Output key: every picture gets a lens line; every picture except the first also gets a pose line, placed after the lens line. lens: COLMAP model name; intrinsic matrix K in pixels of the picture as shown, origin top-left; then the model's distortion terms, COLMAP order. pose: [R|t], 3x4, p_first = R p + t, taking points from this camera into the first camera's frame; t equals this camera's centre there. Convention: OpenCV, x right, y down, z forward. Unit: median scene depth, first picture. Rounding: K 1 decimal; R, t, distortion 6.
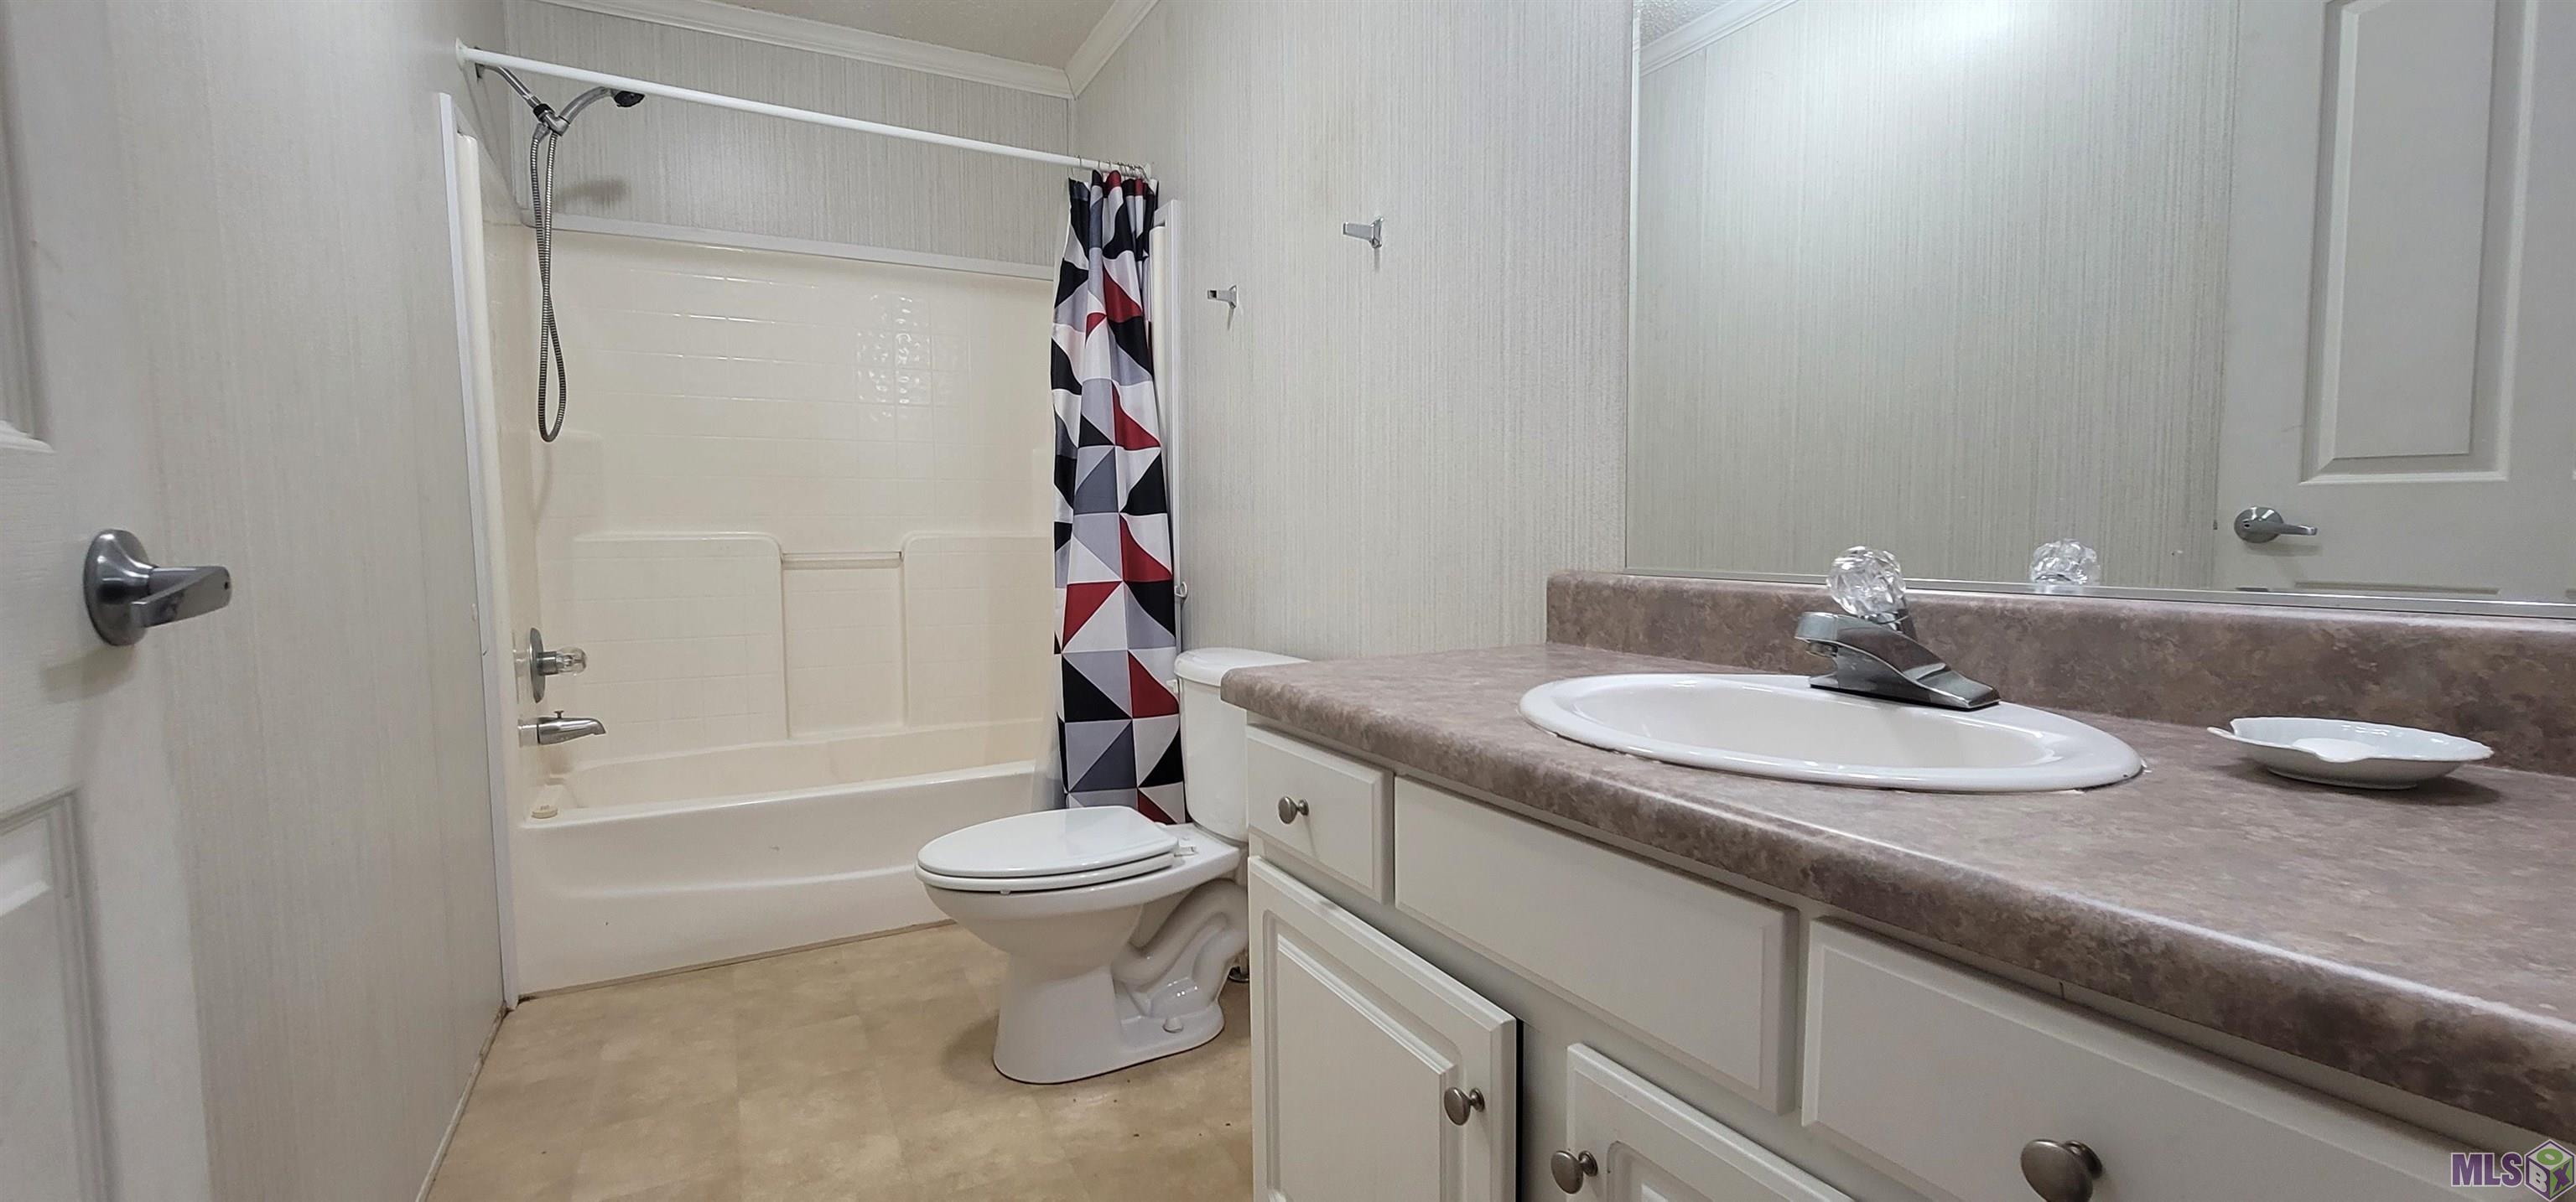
lens RADIAL K [[1055.6, 0, 1278.1], [0, 1055.6, 603.2], [0, 0, 1]] dist [0.001683, -0.001141]
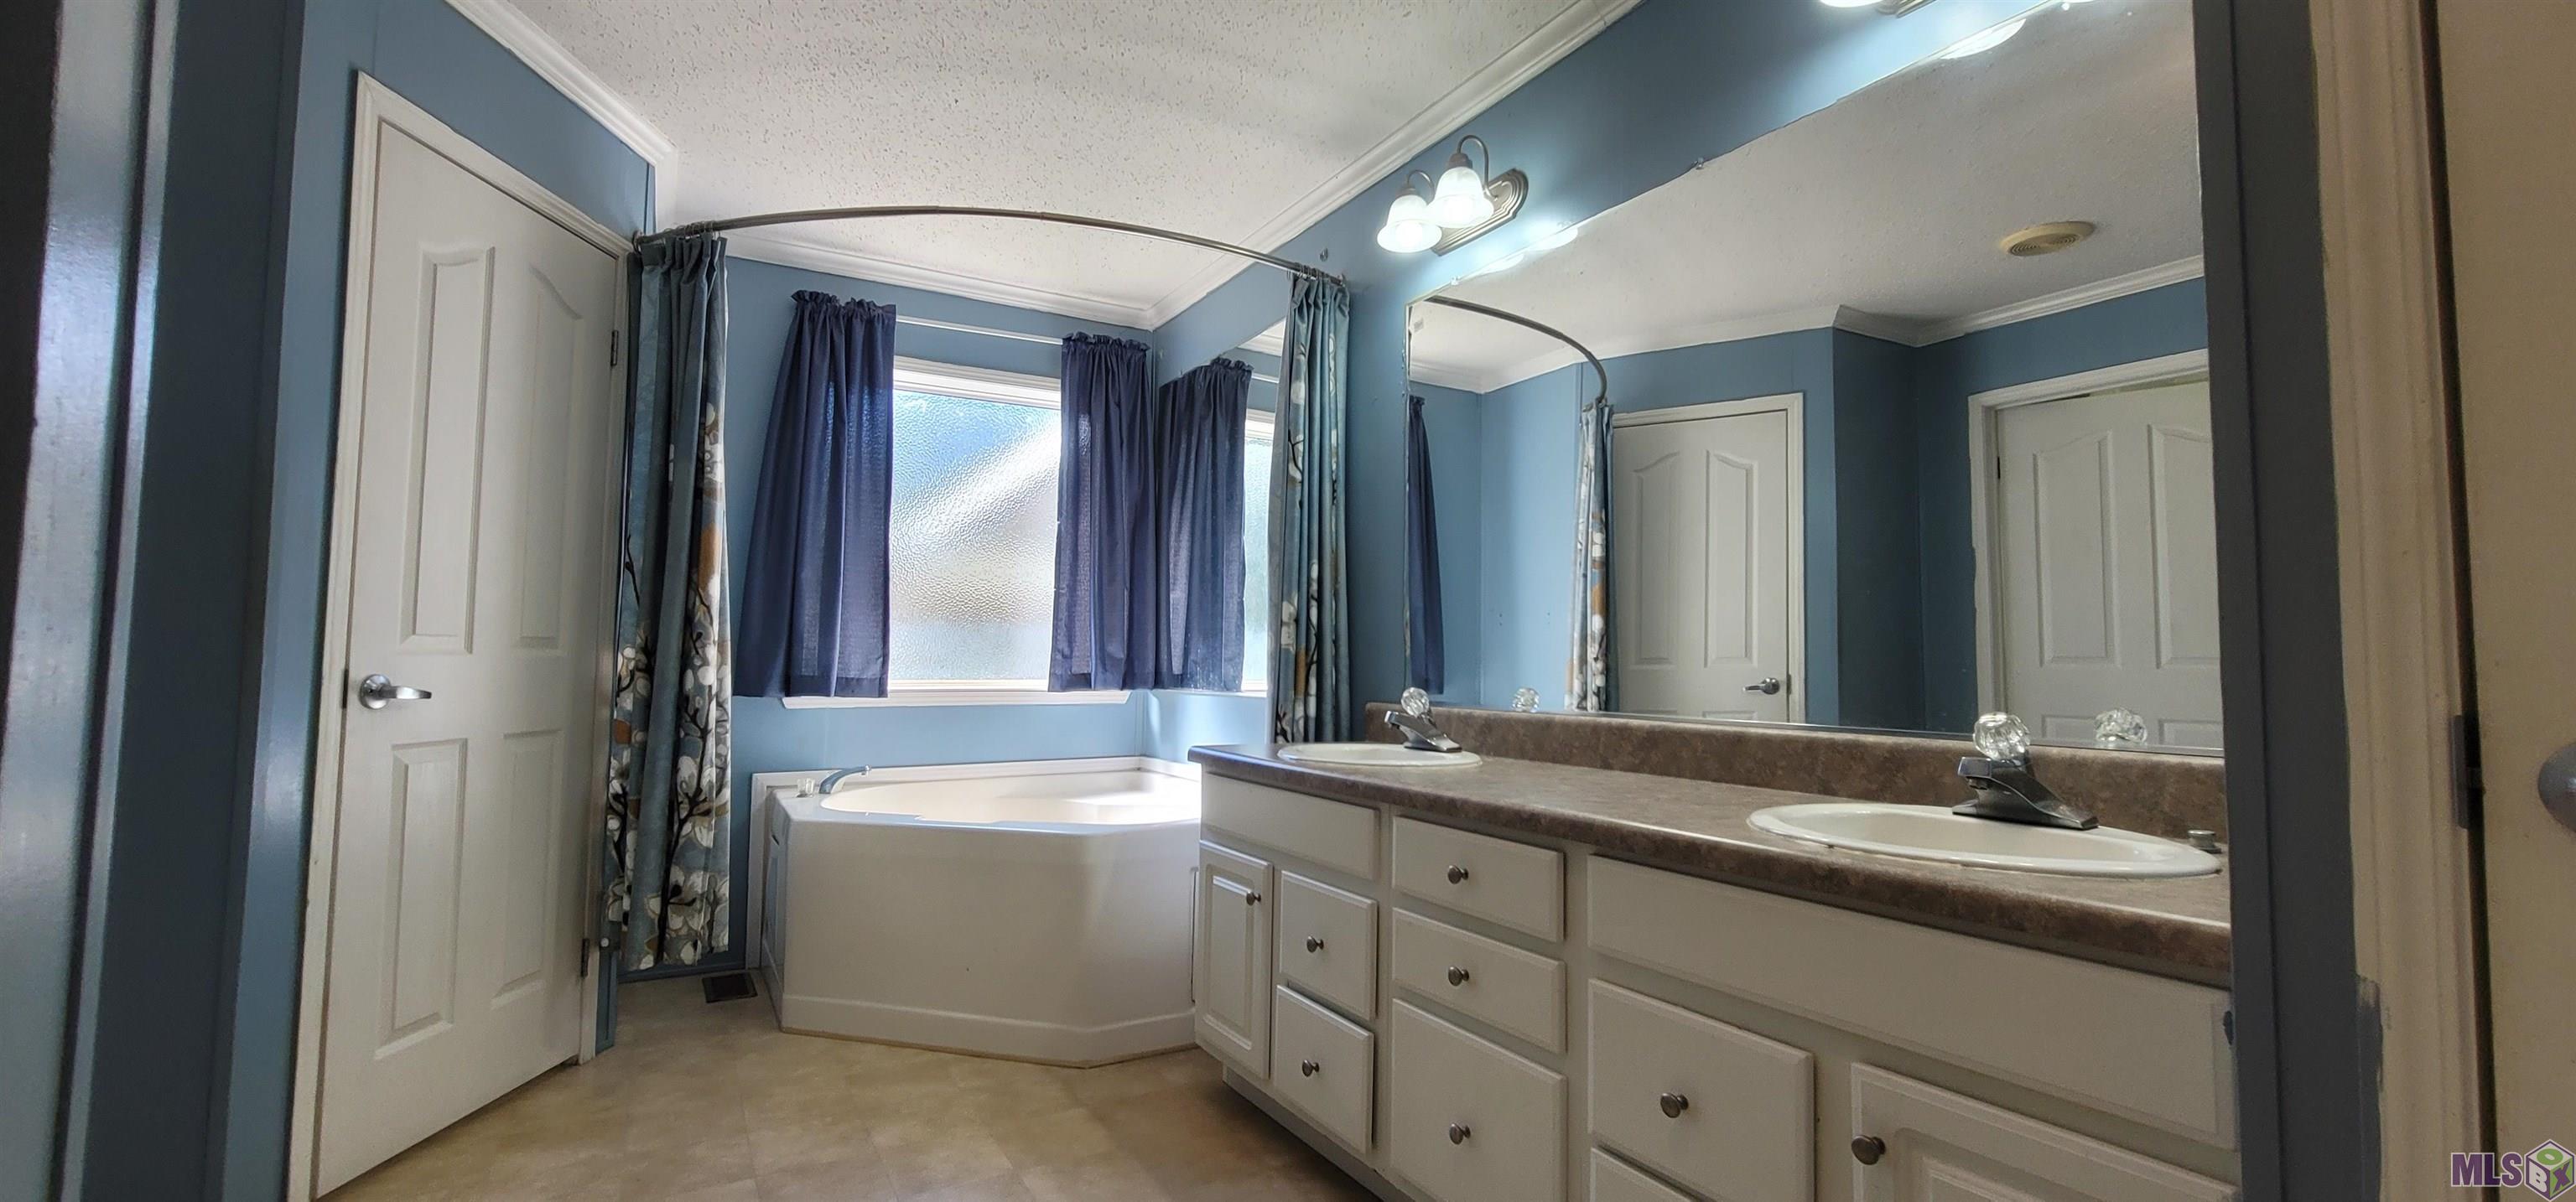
lens RADIAL K [[1055.6, 0, 1283.2], [0, 1055.6, 600.2], [0, 0, 1]] dist [0.001683, -0.001141]
pose [[0.998080, 0.019711, 0.058725, -0.233016], [-0.012167, 0.991936, -0.126152, -0.007193], [-0.060738, 0.125195, 0.990271, -0.181285]]
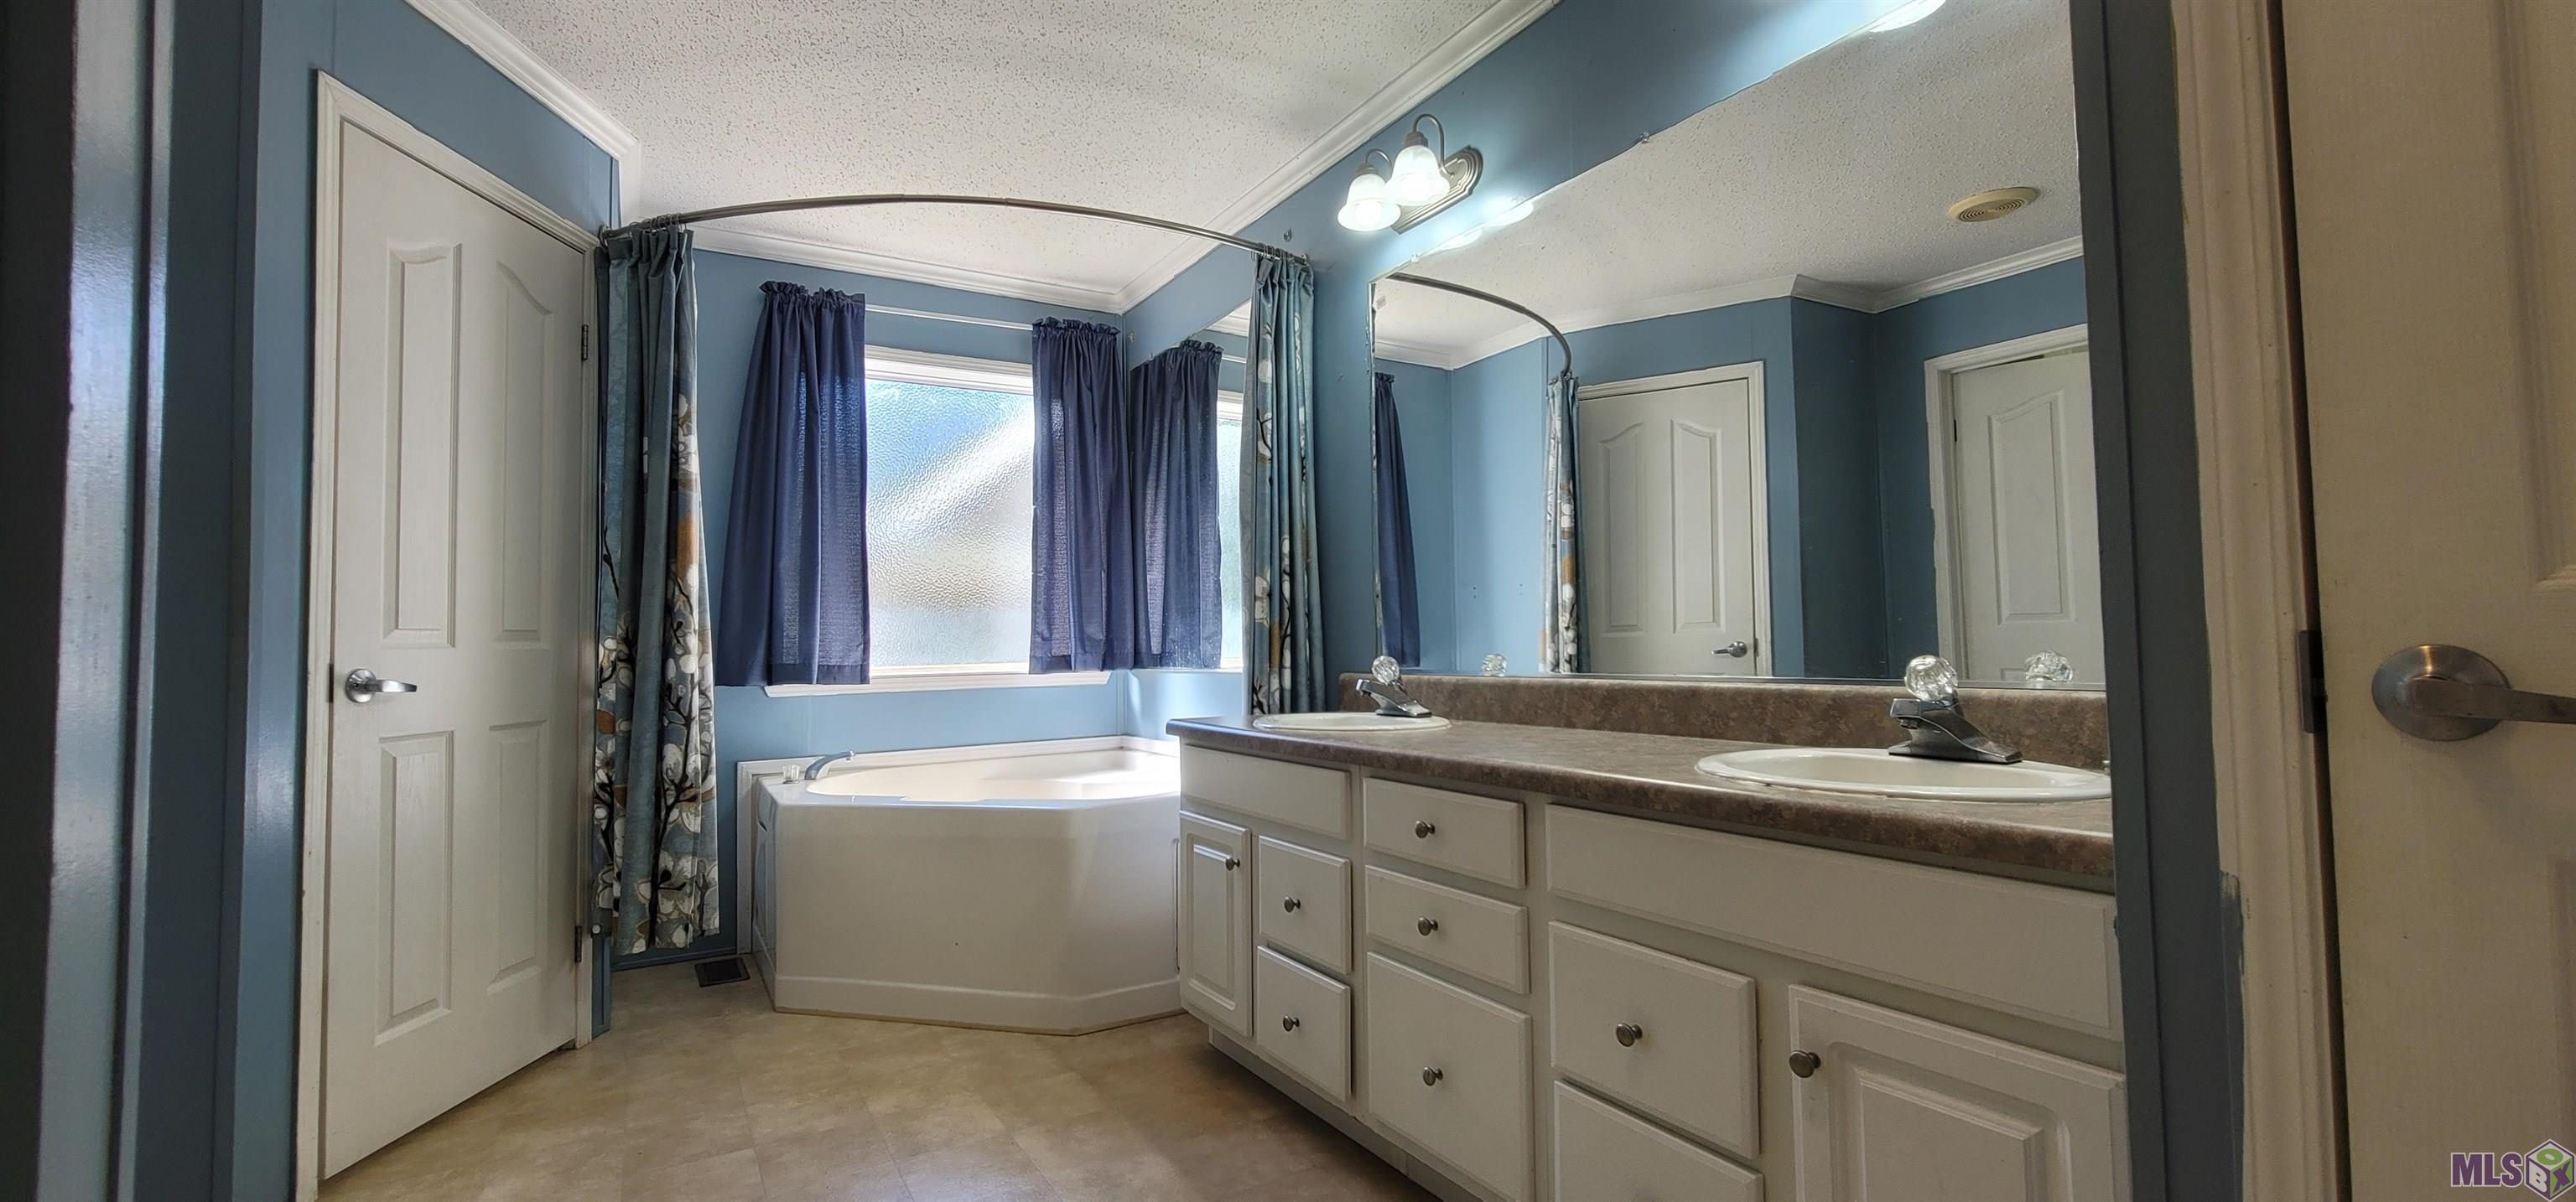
lens RADIAL K [[1055.6, 0, 1286.1], [0, 1055.6, 599.5], [0, 0, 1]] dist [0.001683, -0.001141]
pose [[0.996949, -0.008578, 0.077582, -0.222588], [0.017215, 0.993630, -0.111365, 0.006790], [-0.076133, 0.112361, 0.990747, -0.207851]]
